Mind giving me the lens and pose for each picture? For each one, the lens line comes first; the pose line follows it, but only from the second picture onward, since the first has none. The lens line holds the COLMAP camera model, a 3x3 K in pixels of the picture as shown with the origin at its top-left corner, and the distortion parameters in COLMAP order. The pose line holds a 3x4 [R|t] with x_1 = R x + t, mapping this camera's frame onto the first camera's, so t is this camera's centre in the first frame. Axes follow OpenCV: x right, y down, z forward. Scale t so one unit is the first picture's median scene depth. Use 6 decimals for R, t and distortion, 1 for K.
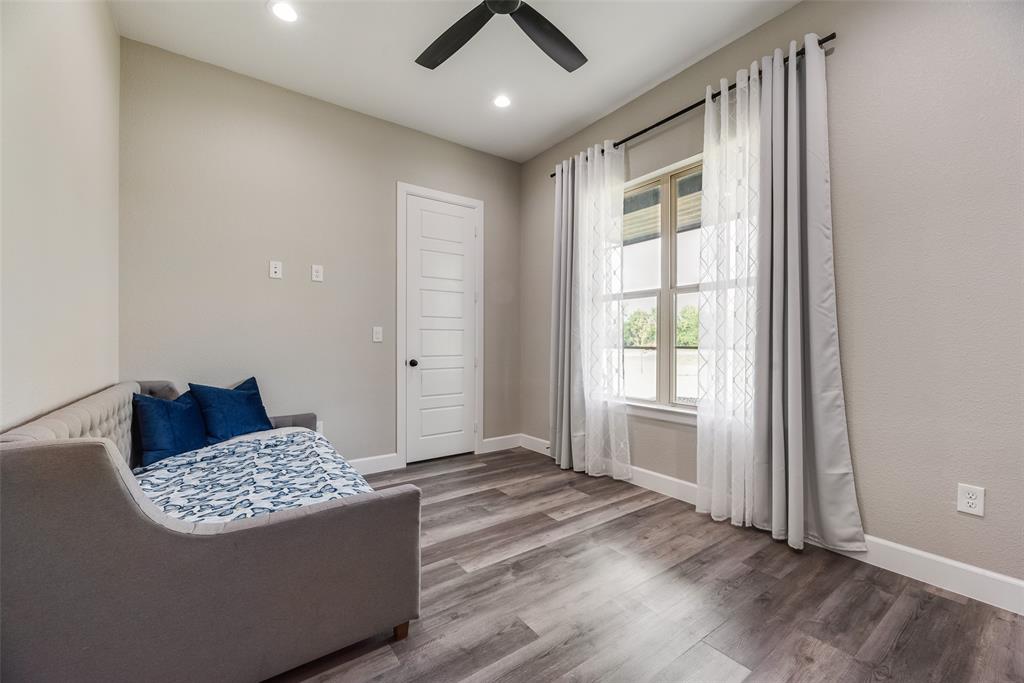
lens RADIAL K [[413.8, 0, 511.8], [0, 413.8, 347.9], [0, 0, 1]] dist [0.002745, 0.000340]
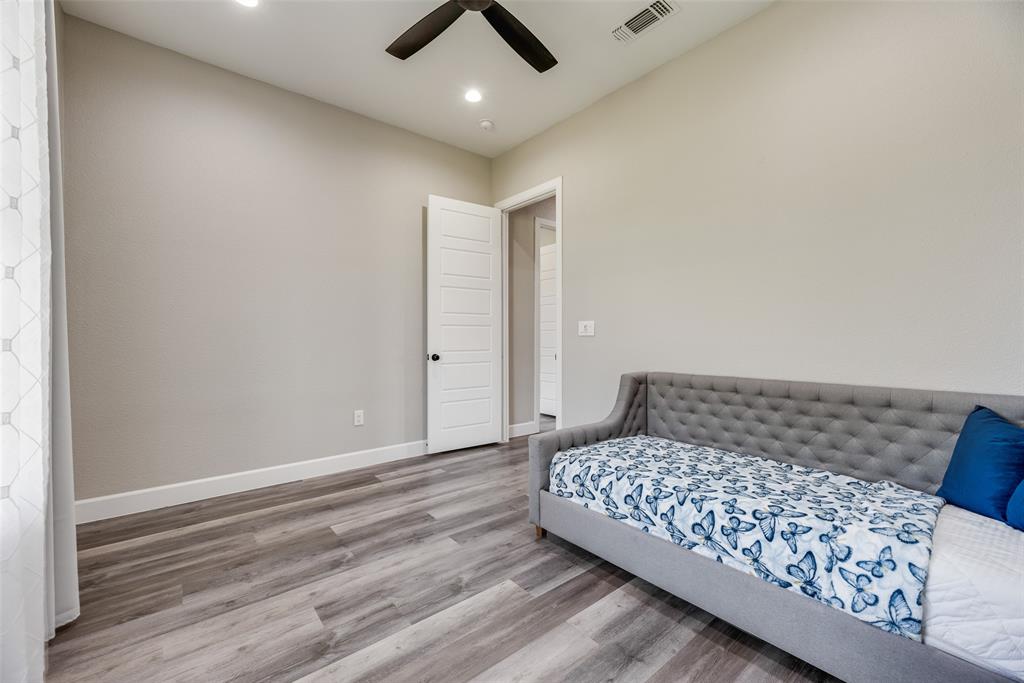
lens RADIAL K [[413.8, 0, 504.9], [0, 413.8, 334.5], [0, 0, 1]] dist [0.002745, 0.000340]
pose [[-0.998850, 0.001947, -0.047909, -0.050727], [0.001451, 0.999945, 0.010373, -0.027775], [0.047927, 0.010292, -0.998798, 1.911767]]
